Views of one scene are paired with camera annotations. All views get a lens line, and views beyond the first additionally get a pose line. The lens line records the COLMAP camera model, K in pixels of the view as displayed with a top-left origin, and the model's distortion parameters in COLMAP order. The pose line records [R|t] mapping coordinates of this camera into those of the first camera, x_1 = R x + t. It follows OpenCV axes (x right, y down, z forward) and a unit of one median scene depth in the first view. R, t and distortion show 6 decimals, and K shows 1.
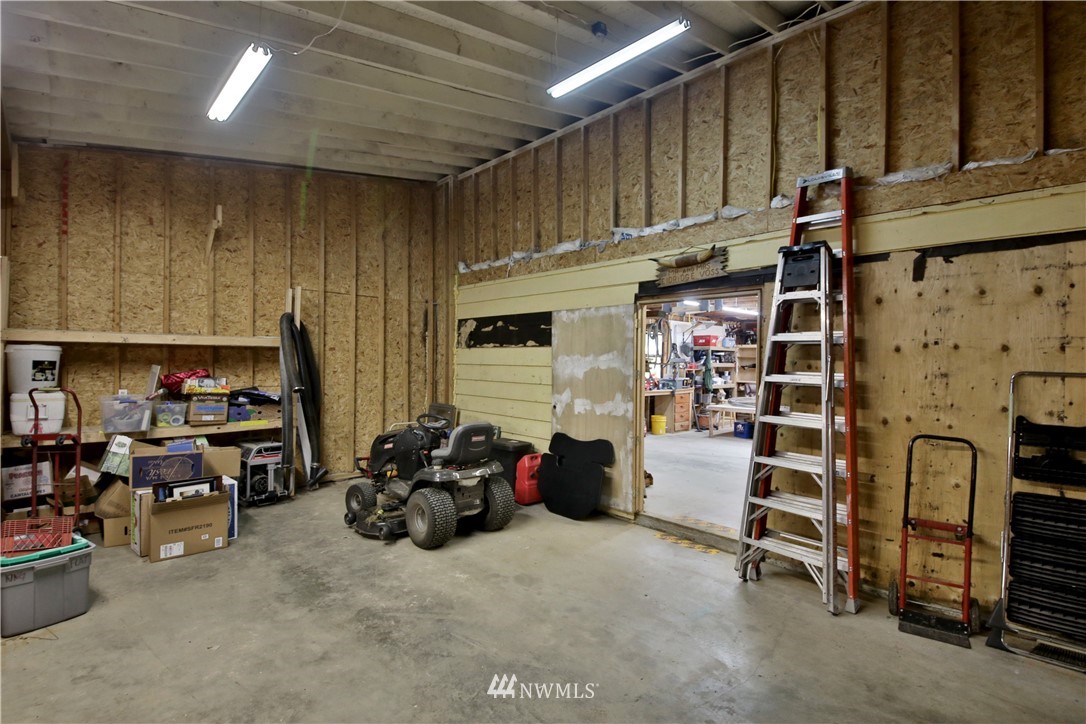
lens RADIAL K [[515.5, 0, 543.0], [0, 515.5, 362.0], [0, 0, 1]] dist [0.049466, -0.030249]
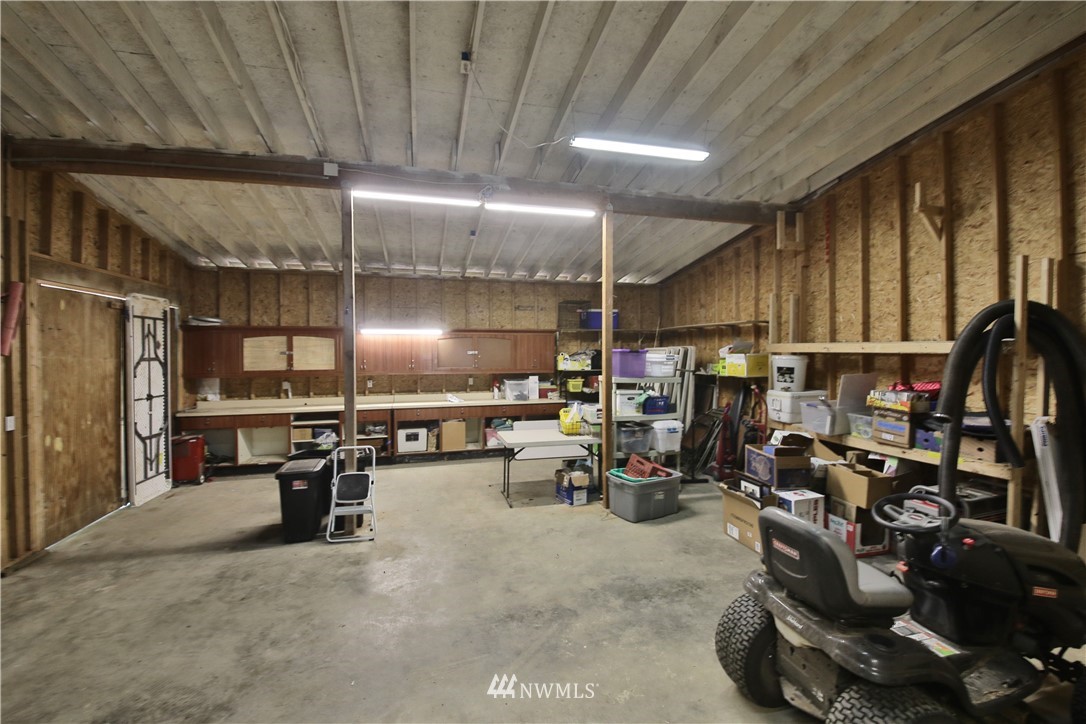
lens RADIAL K [[438.9, 0, 527.3], [0, 438.9, 363.8], [0, 0, 1]] dist [-0.019796, -0.000021]
pose [[-0.478372, 0.012439, -0.878069, 0.293740], [-0.015937, 0.999612, 0.022843, -0.022750], [0.878013, 0.024921, -0.477988, 0.862930]]
